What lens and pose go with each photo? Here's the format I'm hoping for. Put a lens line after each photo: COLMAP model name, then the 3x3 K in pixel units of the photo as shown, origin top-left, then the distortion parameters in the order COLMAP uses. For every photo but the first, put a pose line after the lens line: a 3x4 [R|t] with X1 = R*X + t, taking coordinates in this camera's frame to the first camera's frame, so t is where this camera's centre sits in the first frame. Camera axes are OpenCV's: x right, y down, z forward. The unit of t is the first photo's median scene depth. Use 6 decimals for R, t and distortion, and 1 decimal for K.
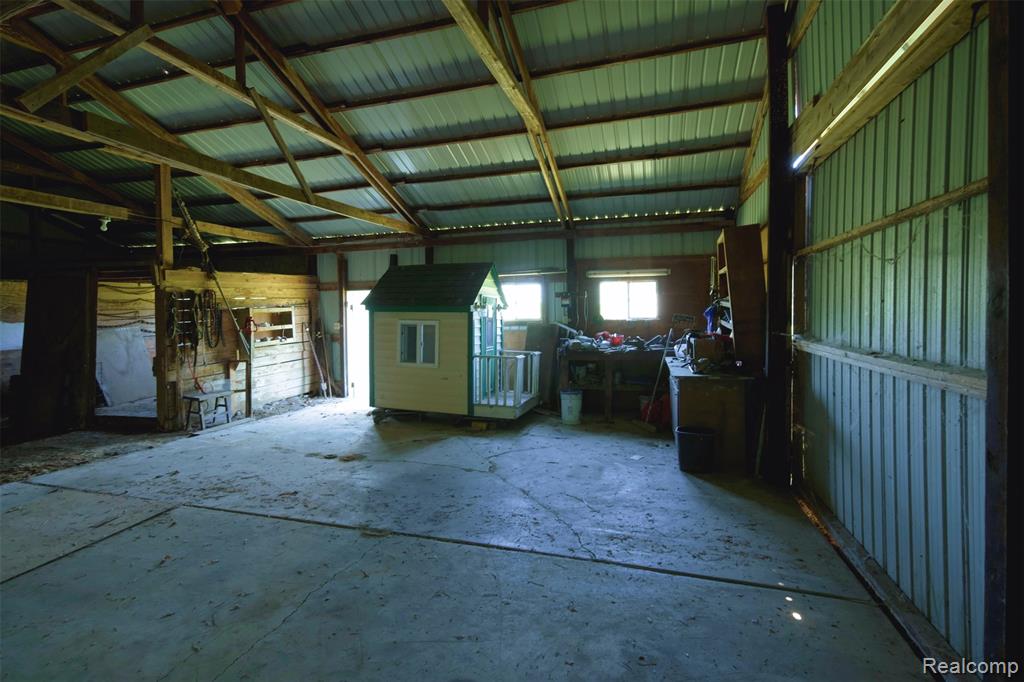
lens RADIAL K [[471.9, 0, 511.5], [0, 471.9, 331.7], [0, 0, 1]] dist [0.000353, -0.000030]
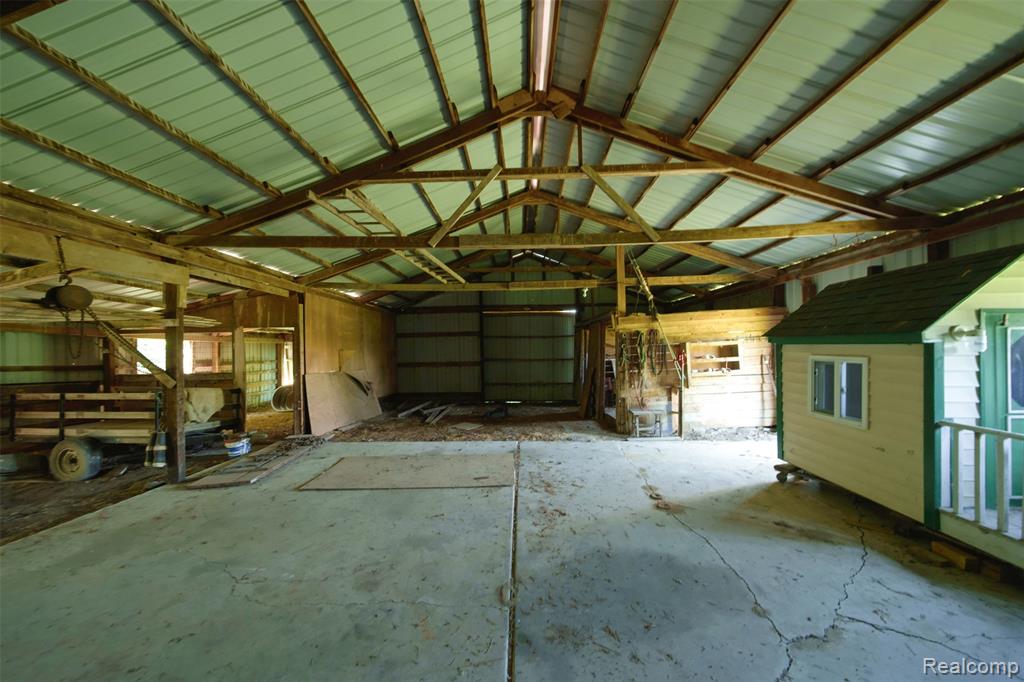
lens RADIAL K [[348.7, 0, 512.0], [0, 348.7, 347.8], [0, 0, 1]] dist [-0.002245, 0.000133]
pose [[0.260166, -0.005918, -0.965546, 0.175631], [-0.019281, 0.999750, -0.011323, -0.020858], [0.965371, 0.021563, 0.259987, 0.392072]]
